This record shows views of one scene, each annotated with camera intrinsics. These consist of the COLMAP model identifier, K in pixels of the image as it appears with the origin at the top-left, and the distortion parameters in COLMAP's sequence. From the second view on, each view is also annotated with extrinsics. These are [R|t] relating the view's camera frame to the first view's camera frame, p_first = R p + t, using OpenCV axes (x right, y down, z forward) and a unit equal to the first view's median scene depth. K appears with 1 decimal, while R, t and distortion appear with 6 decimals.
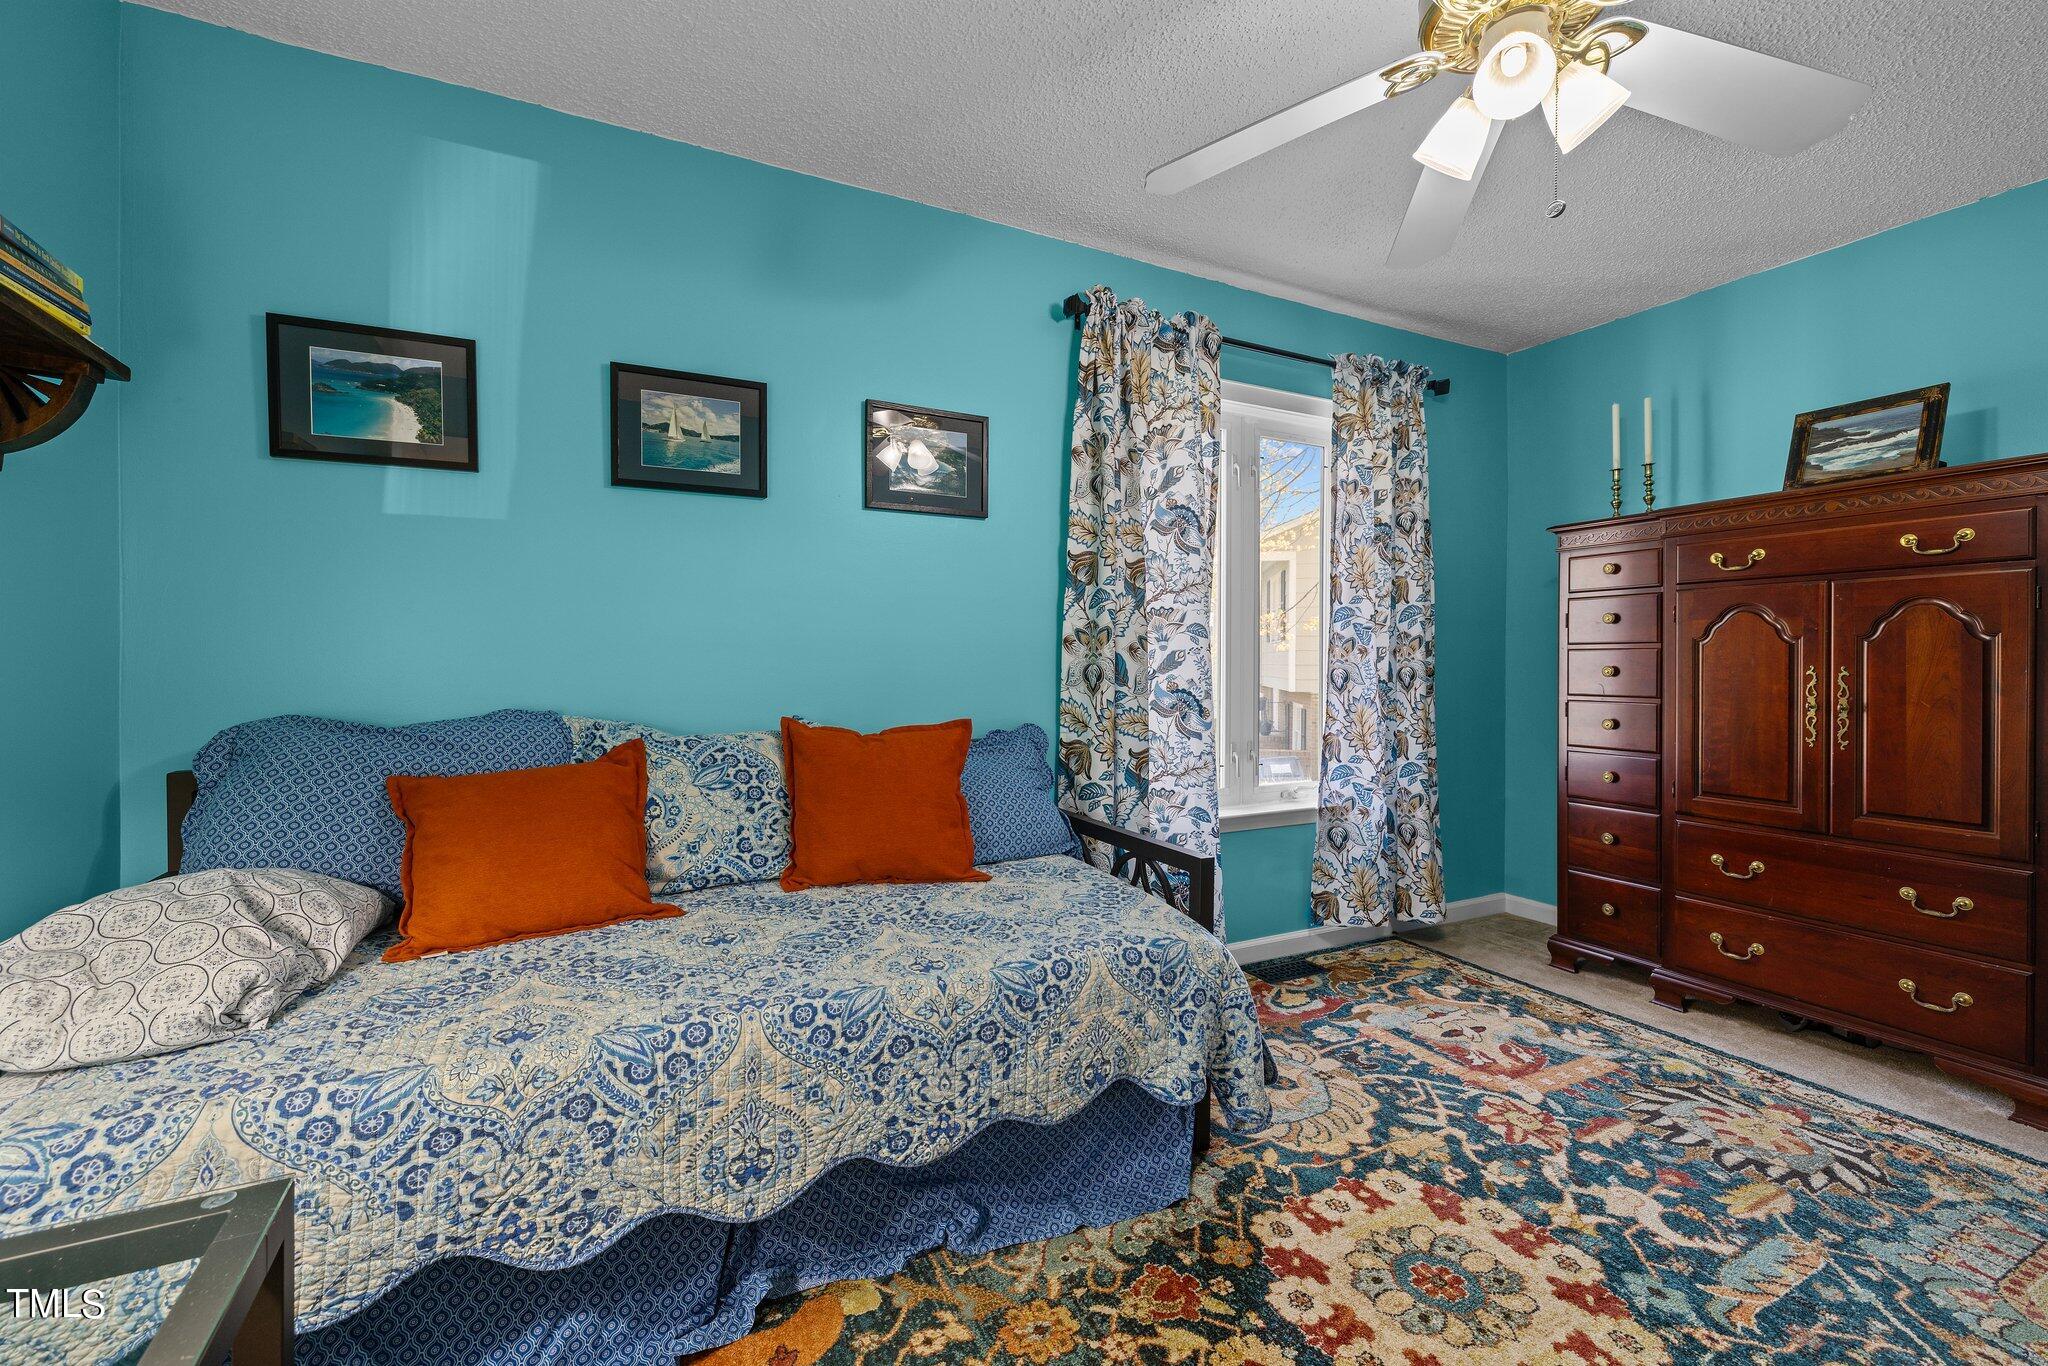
lens RADIAL K [[850.9, 0, 1005.8], [0, 850.9, 666.4], [0, 0, 1]] dist [0.000590, 0.000125]
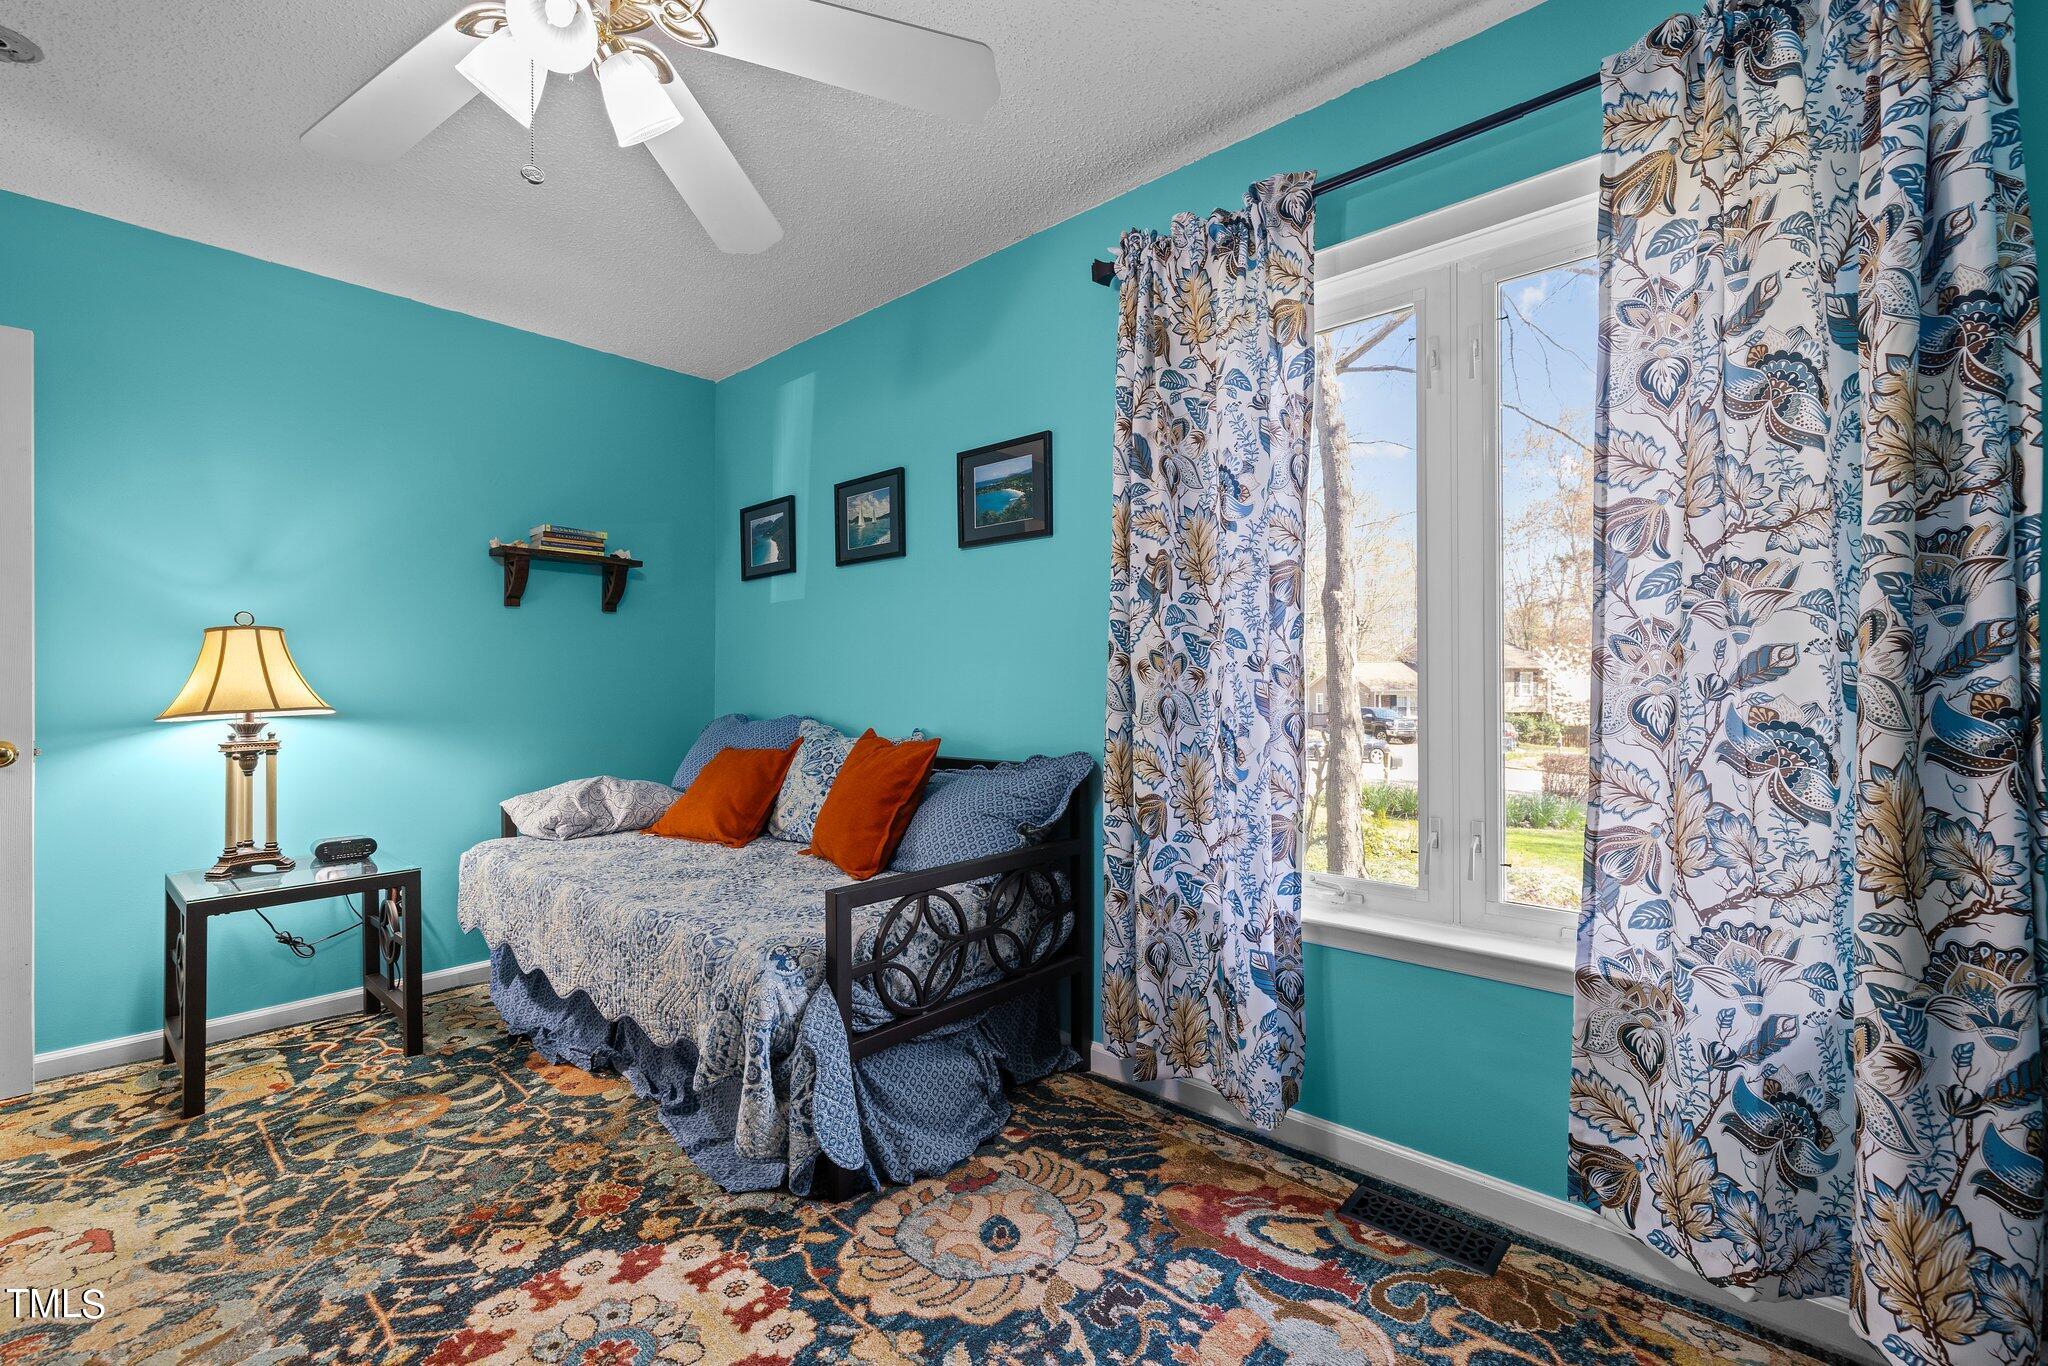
lens RADIAL K [[882.3, 0, 1022.2], [0, 882.3, 674.6], [0, 0, 1]] dist [0.002222, 0.000300]
pose [[0.360877, -0.012036, -0.932536, 1.030148], [0.001509, 0.999923, -0.012322, -0.004383], [0.932612, 0.003039, 0.360867, 0.703003]]
